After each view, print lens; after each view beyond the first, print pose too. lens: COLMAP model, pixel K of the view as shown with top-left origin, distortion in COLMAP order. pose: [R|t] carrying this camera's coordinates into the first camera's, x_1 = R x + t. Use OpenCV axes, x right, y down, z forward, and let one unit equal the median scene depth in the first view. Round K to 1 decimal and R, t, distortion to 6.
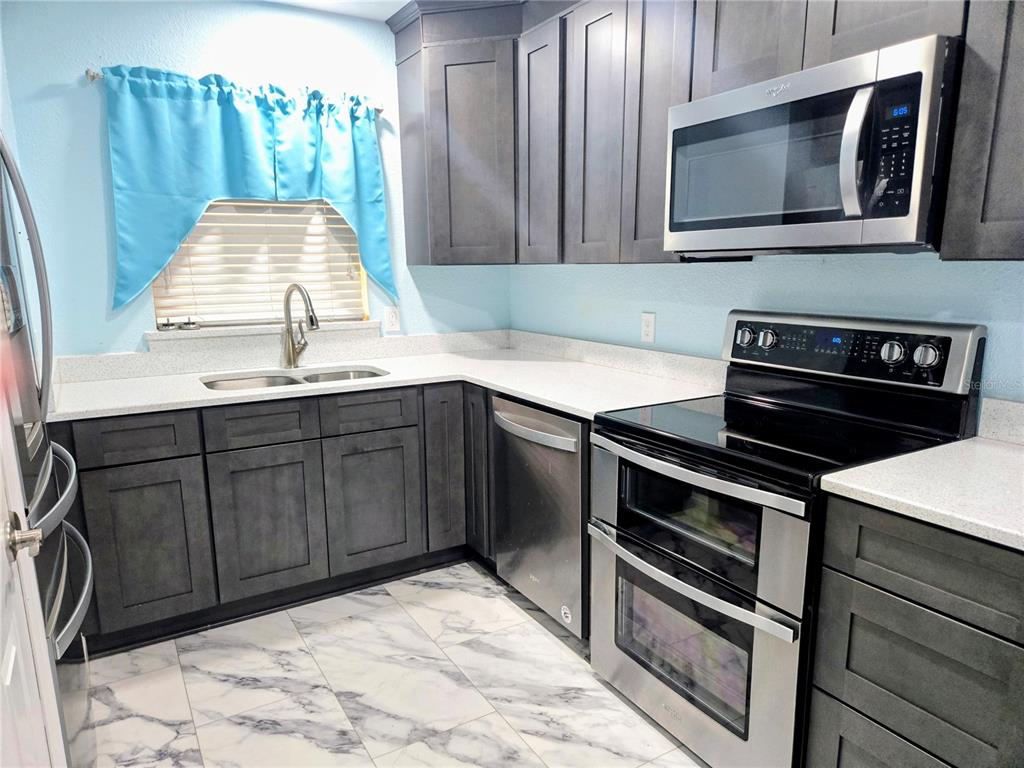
lens RADIAL K [[686.4, 0, 498.1], [0, 686.4, 401.5], [0, 0, 1]] dist [0.080741, -0.067227]
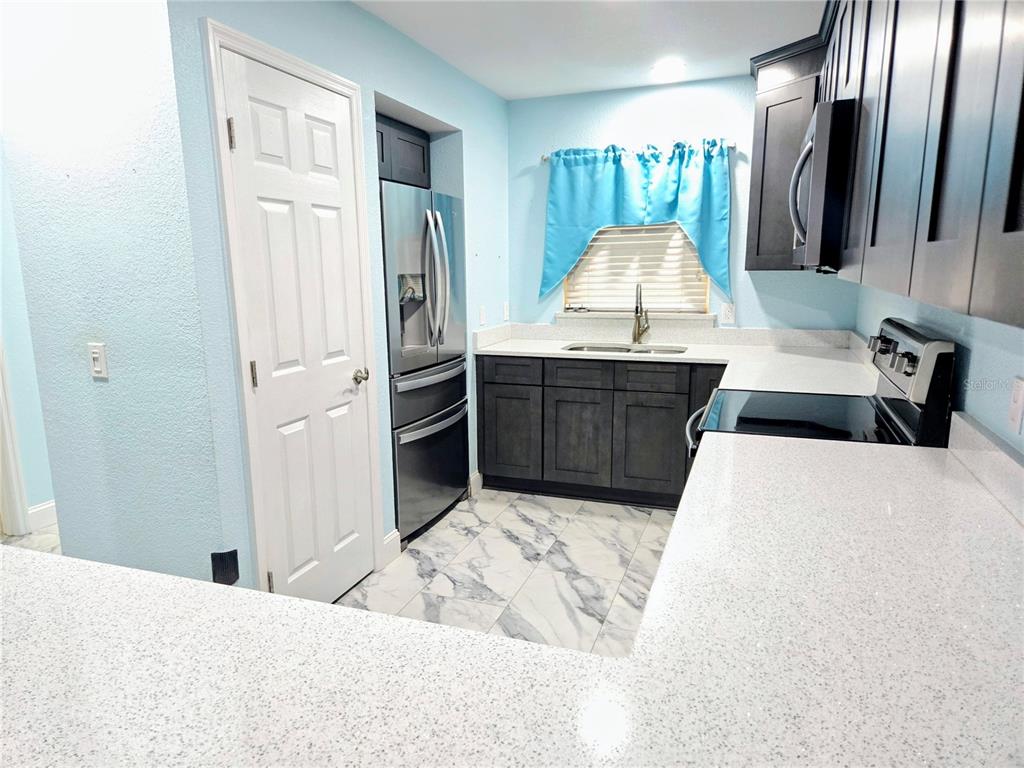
lens RADIAL K [[686.4, 0, 498.1], [0, 686.4, 401.5], [0, 0, 1]] dist [0.080741, -0.067227]
pose [[0.627190, 0.156032, -0.763077, 0.670407], [-0.152857, 0.985334, 0.075842, 0.004029], [0.763720, 0.069074, 0.641842, -0.112738]]
